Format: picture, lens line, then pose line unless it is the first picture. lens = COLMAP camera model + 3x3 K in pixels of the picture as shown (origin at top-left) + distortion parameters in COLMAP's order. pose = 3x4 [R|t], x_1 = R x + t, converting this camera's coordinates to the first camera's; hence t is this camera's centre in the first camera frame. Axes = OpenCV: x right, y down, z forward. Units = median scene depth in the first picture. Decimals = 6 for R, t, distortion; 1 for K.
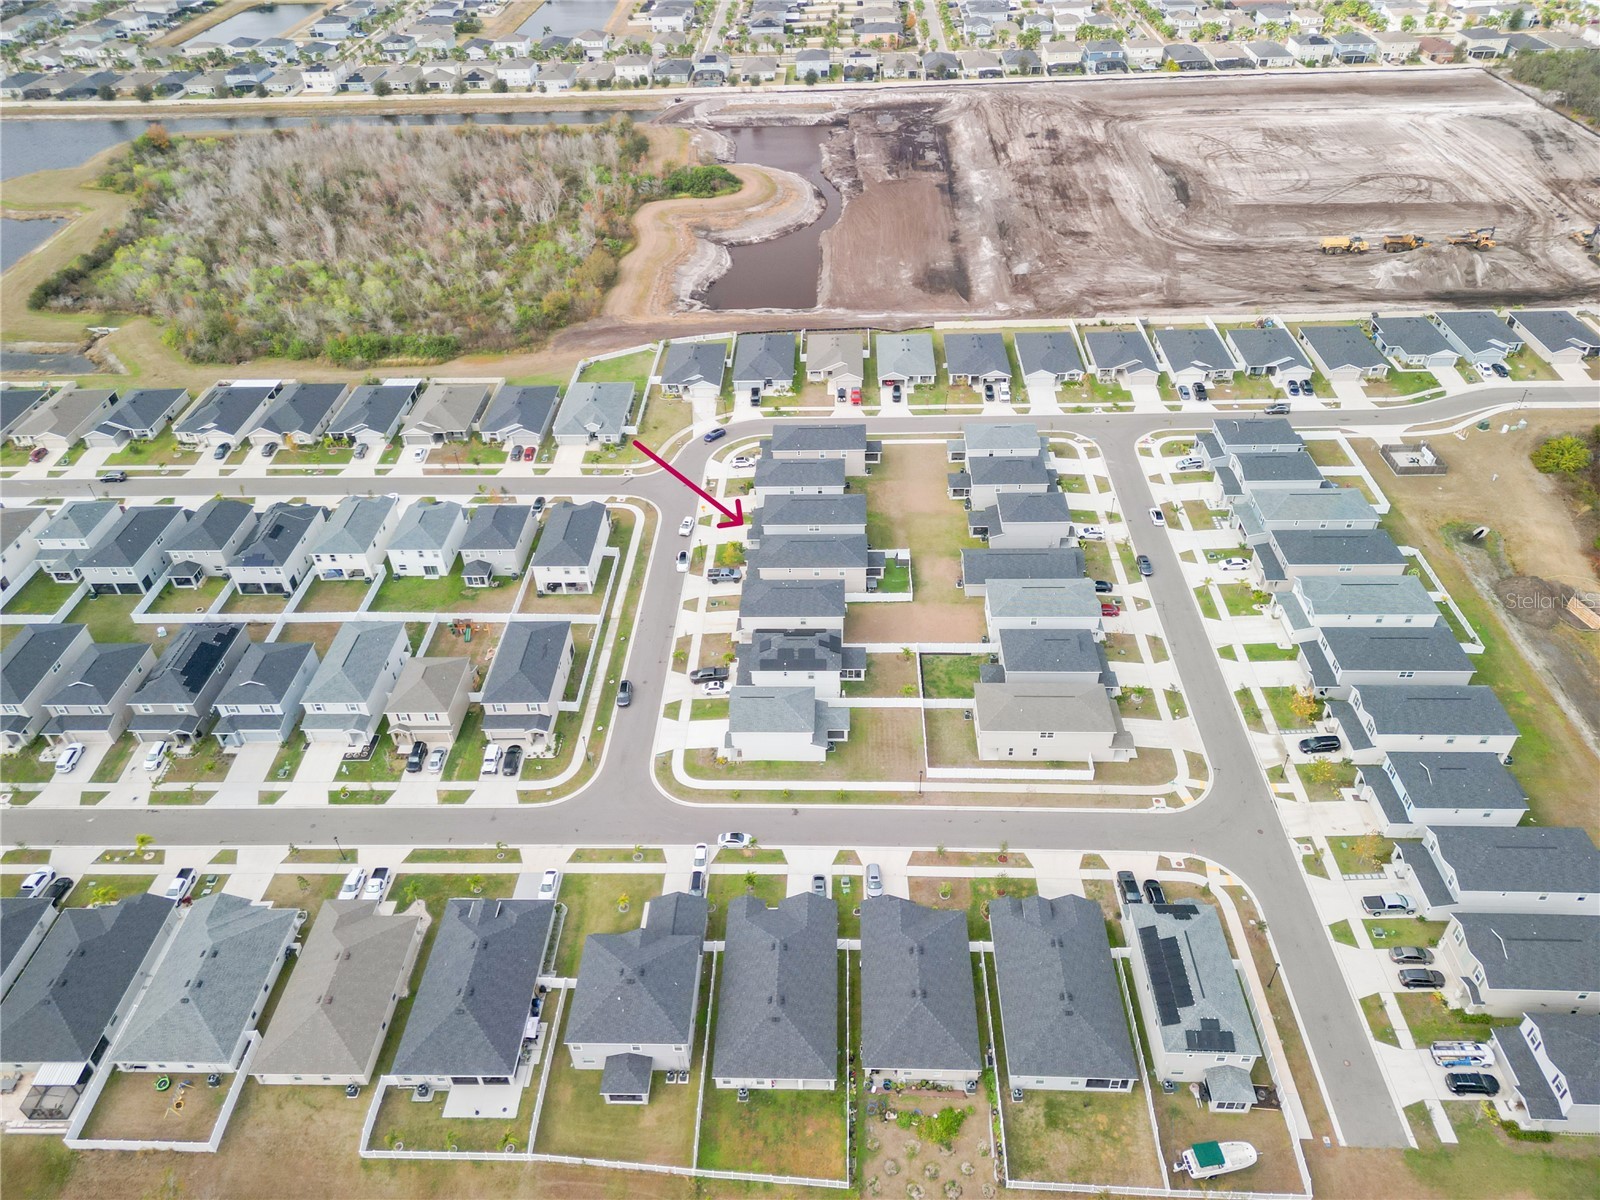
lens RADIAL K [[1125.9, 0, 800.0], [0, 1125.9, 600.0], [0, 0, 1]] dist [0.052535, -0.029371]
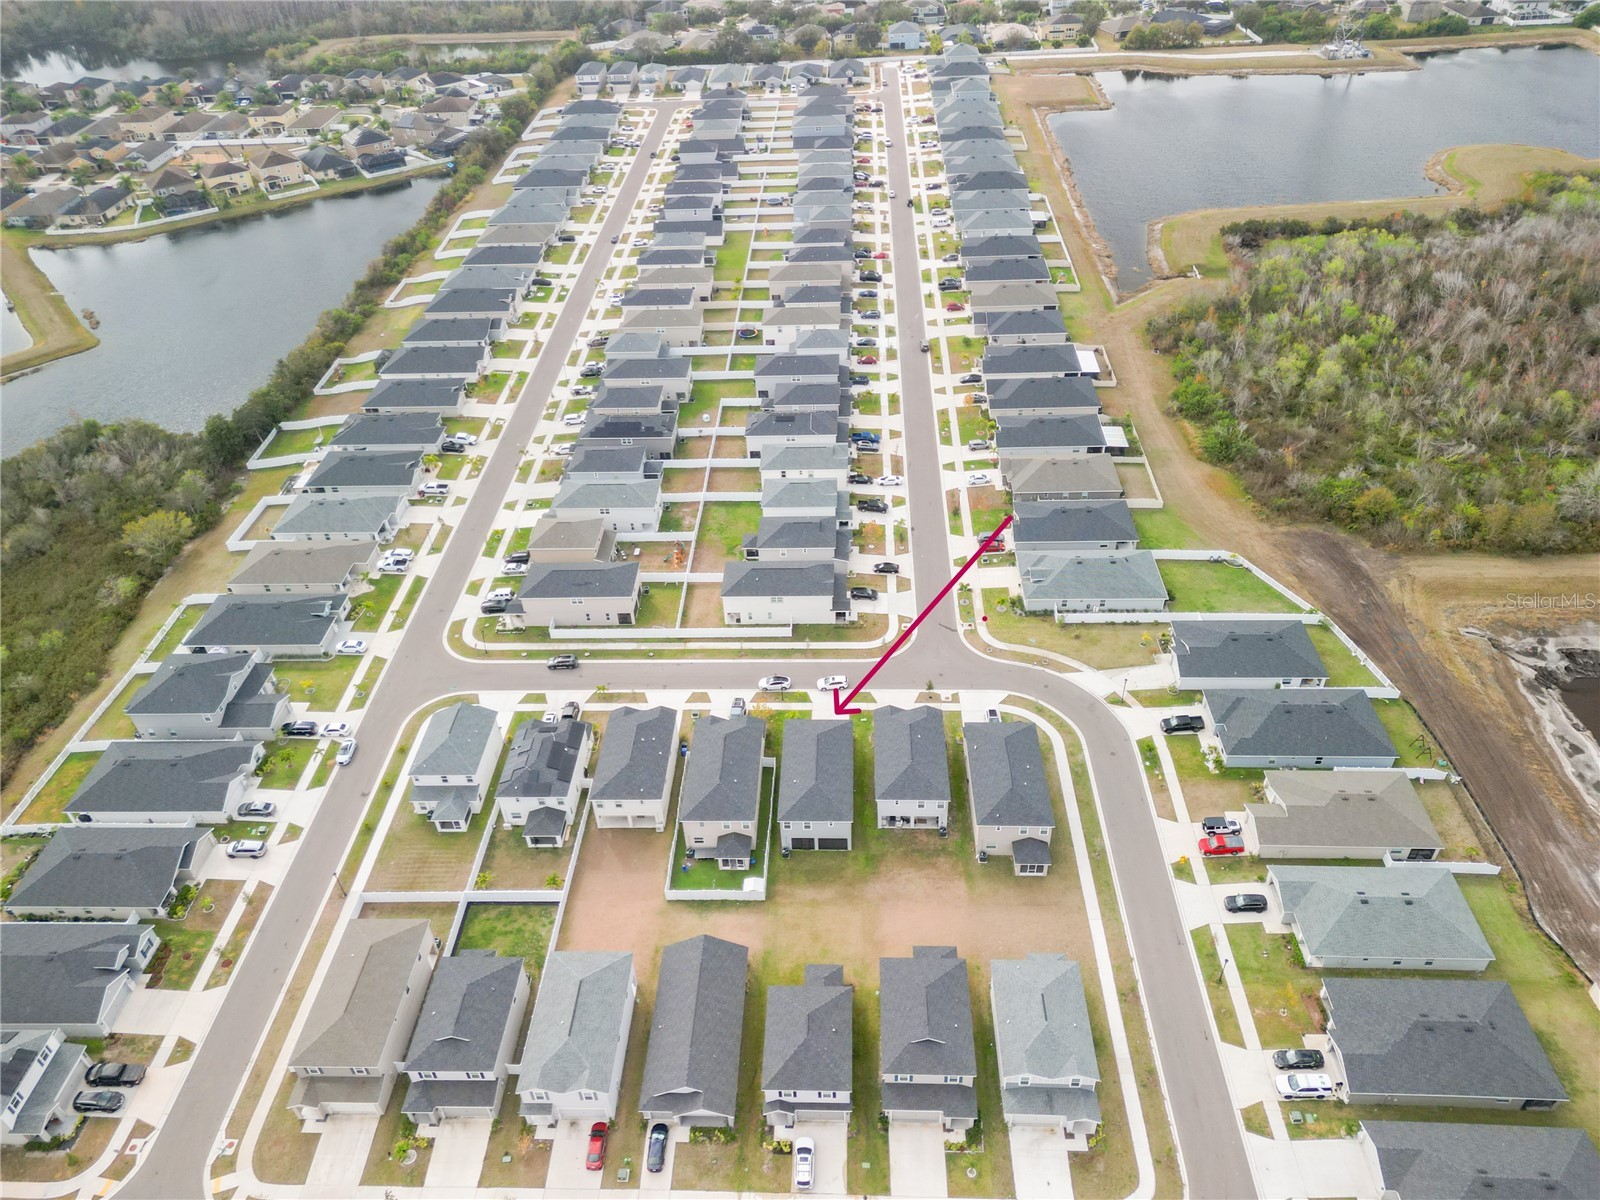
lens RADIAL K [[1125.9, 0, 800.0], [0, 1125.9, 600.0], [0, 0, 1]] dist [0.052535, -0.029371]
pose [[-0.008299, 0.644768, -0.764333, 0.433670], [-0.587371, 0.615455, 0.525557, -0.452629], [0.809275, 0.453309, 0.373610, 0.544920]]
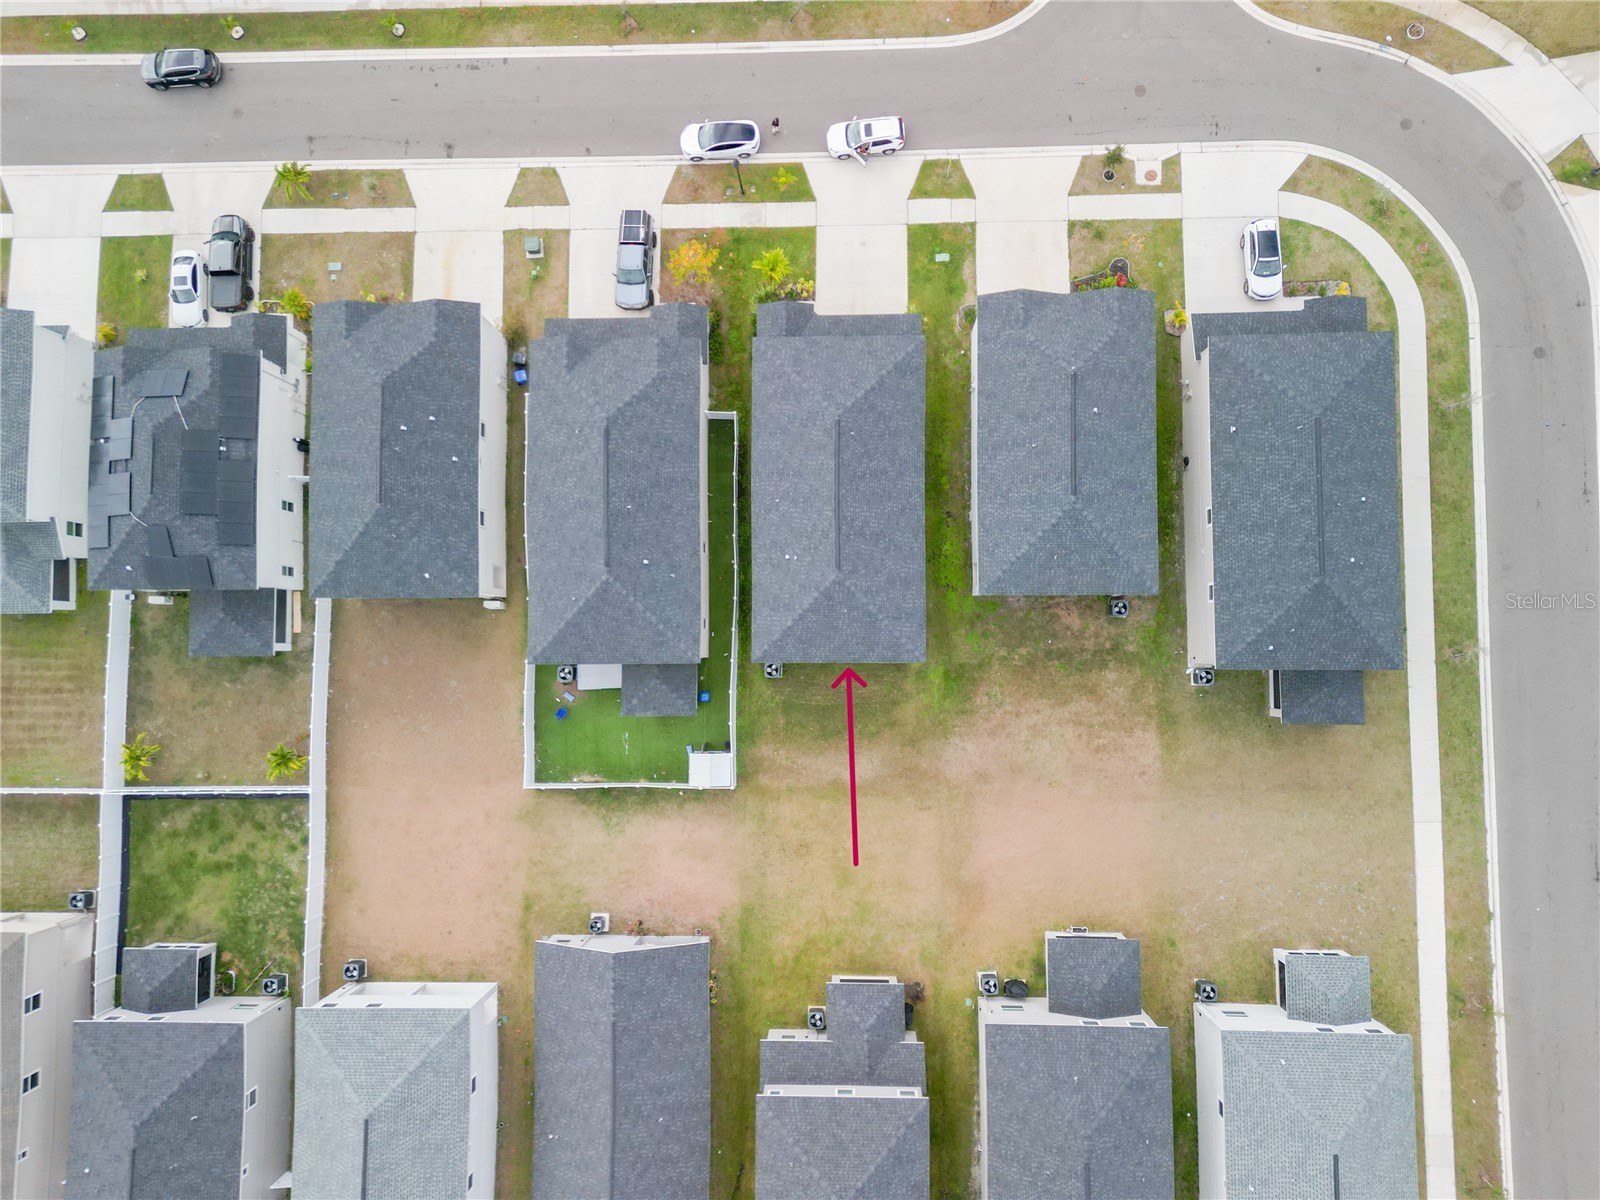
lens RADIAL K [[1125.9, 0, 800.0], [0, 1125.9, 600.0], [0, 0, 1]] dist [0.052535, -0.029371]
pose [[0.031414, 0.999353, -0.017503, 0.038154], [-0.579429, 0.032477, 0.814375, -0.275281], [0.814417, -0.015441, 0.580075, 0.672141]]
